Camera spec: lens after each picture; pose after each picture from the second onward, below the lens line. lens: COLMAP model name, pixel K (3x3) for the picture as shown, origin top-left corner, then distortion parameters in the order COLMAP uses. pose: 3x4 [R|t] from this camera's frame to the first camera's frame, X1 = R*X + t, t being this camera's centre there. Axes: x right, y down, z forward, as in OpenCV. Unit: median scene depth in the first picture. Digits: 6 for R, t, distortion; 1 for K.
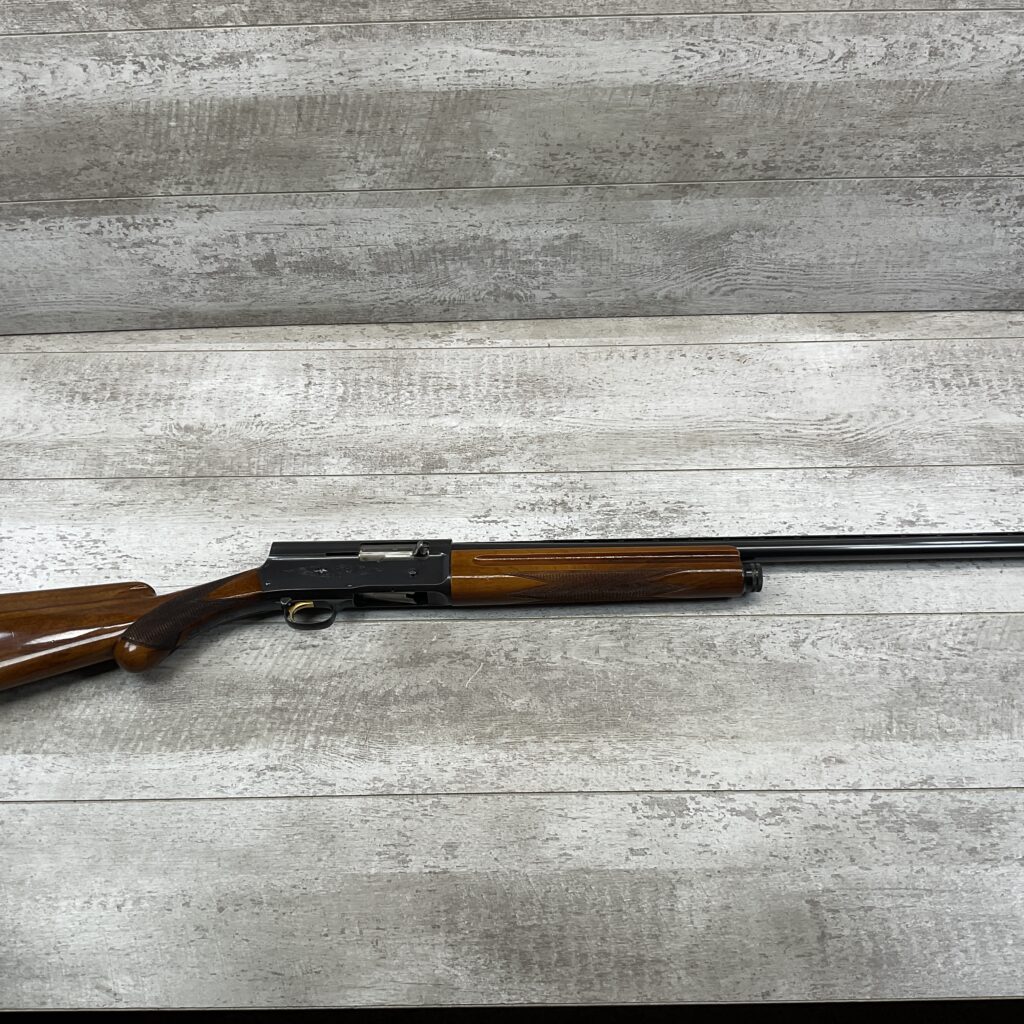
lens RADIAL K [[1142.0, 0, 510.3], [0, 1142.0, 507.6], [0, 0, 1]] dist [0.053095, 0.000000]
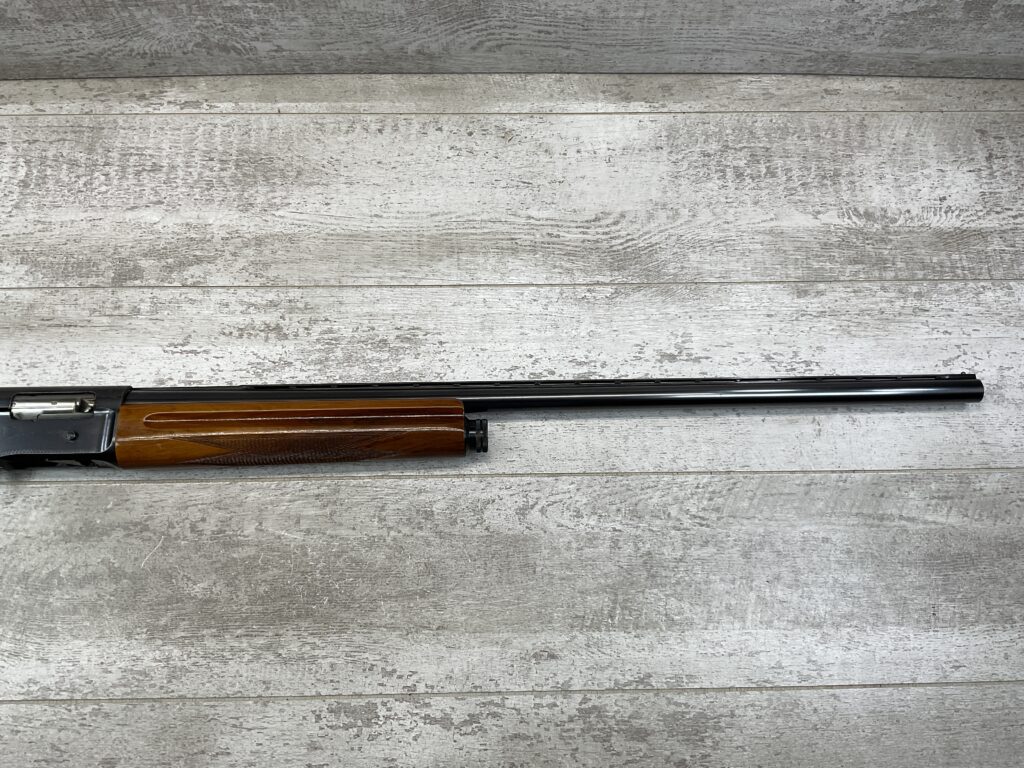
lens RADIAL K [[855.2, 0, 511.6], [0, 855.2, 383.2], [0, 0, 1]] dist [0.090656, -0.198819]
pose [[0.999391, 0.002521, 0.034806, 0.200494], [-0.013462, 0.948041, 0.317862, -0.173188], [-0.032196, -0.318137, 0.947498, 0.370862]]
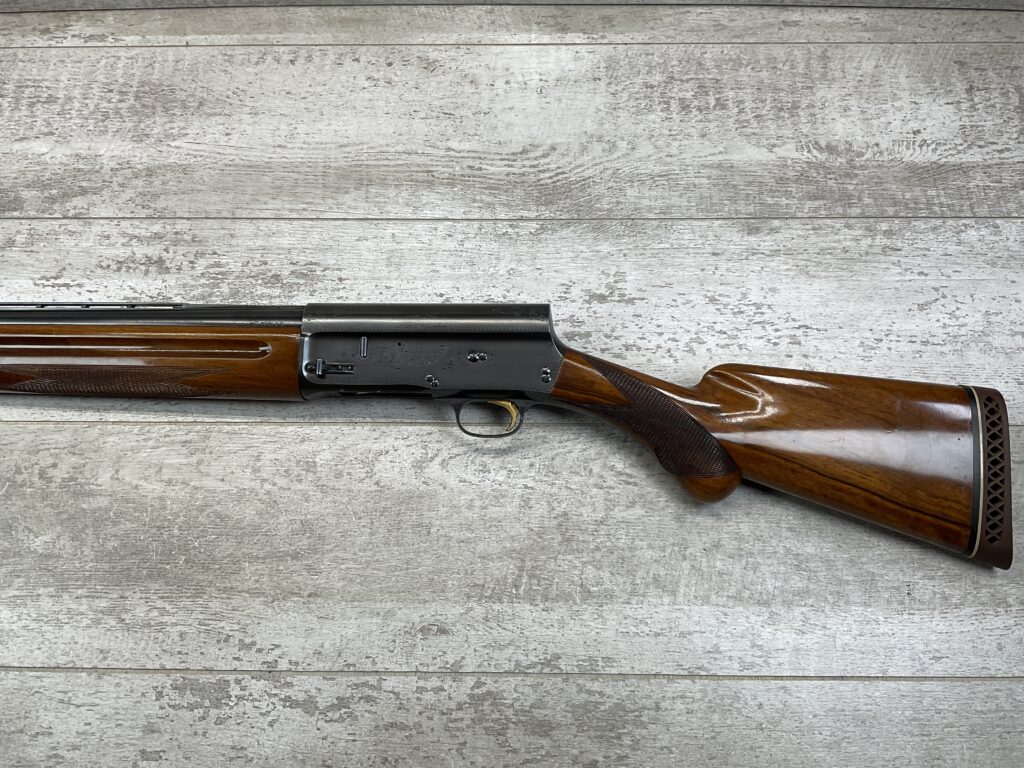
lens RADIAL K [[855.2, 0, 511.7], [0, 855.2, 383.5], [0, 0, 1]] dist [0.090656, -0.198819]
pose [[0.999779, 0.017850, -0.011076, 0.291961], [-0.014873, 0.973808, 0.226887, -0.059527], [0.014835, -0.226672, 0.973858, 0.421351]]
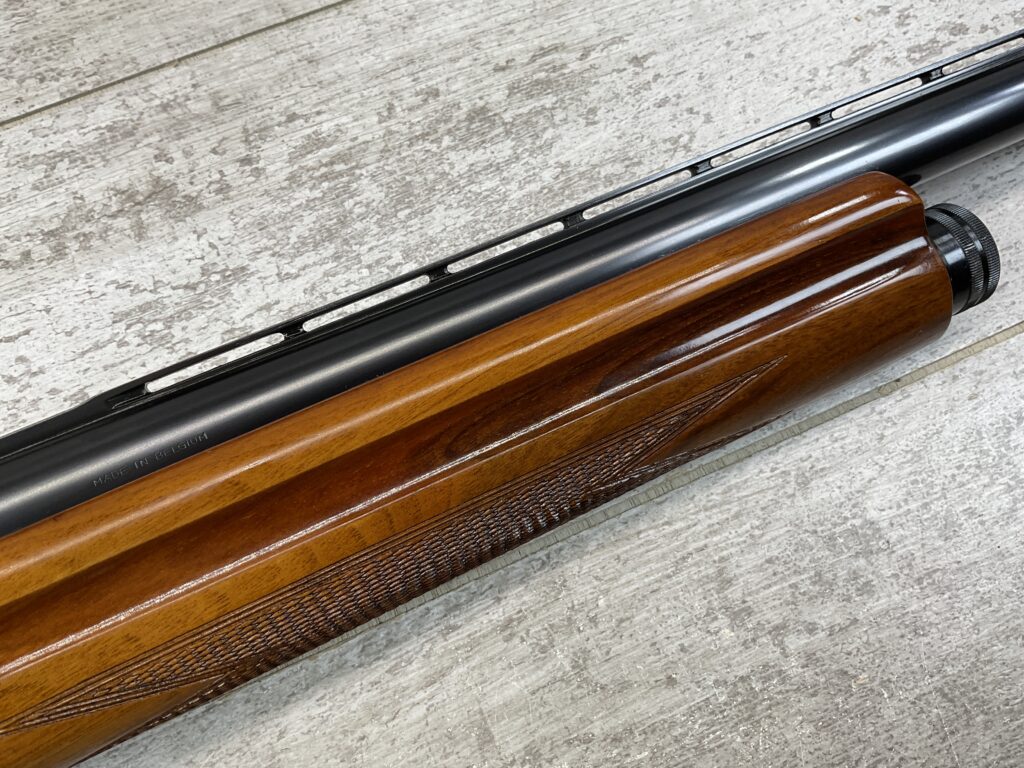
lens RADIAL K [[855.2, 0, 510.8], [0, 855.2, 387.2], [0, 0, 1]] dist [0.090656, -0.198819]
pose [[0.916834, -0.374336, 0.138878, 0.077379], [0.314705, 0.891590, 0.325620, -0.002737], [-0.245713, -0.254834, 0.935246, 0.776181]]
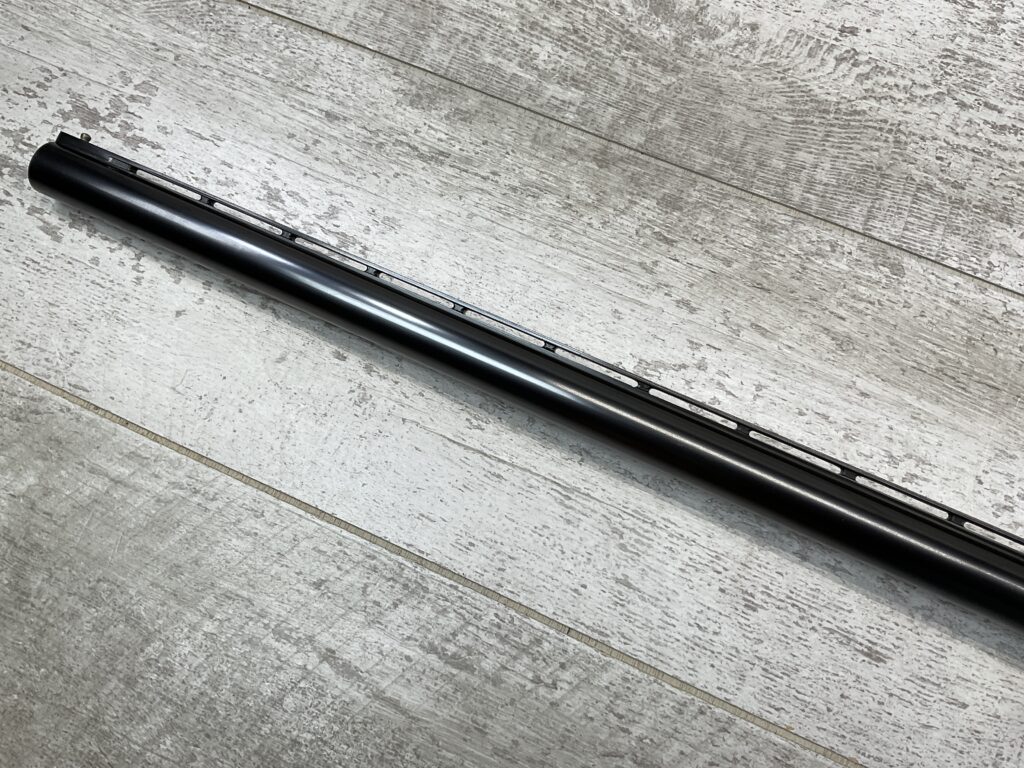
lens RADIAL K [[855.2, 0, 511.0], [0, 855.2, 378.6], [0, 0, 1]] dist [0.090656, -0.198819]
pose [[0.905437, 0.400616, -0.140325, -0.249444], [-0.329703, 0.871946, 0.361947, -0.050697], [0.267358, -0.281454, 0.921577, 0.730903]]
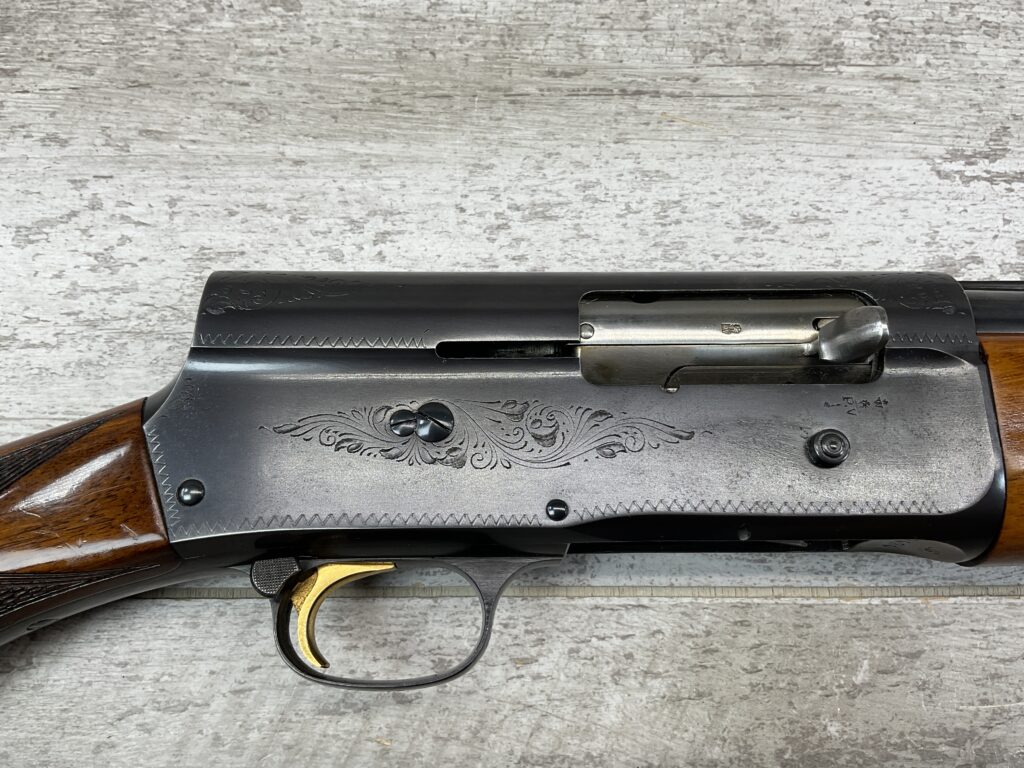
lens RADIAL K [[855.2, 0, 502.8], [0, 855.2, 389.9], [0, 0, 1]] dist [0.090656, -0.198819]
pose [[0.999758, 0.014580, 0.016452, -0.142222], [-0.019712, 0.925889, 0.377282, -0.016005], [-0.009732, -0.377515, 0.925952, 0.786140]]
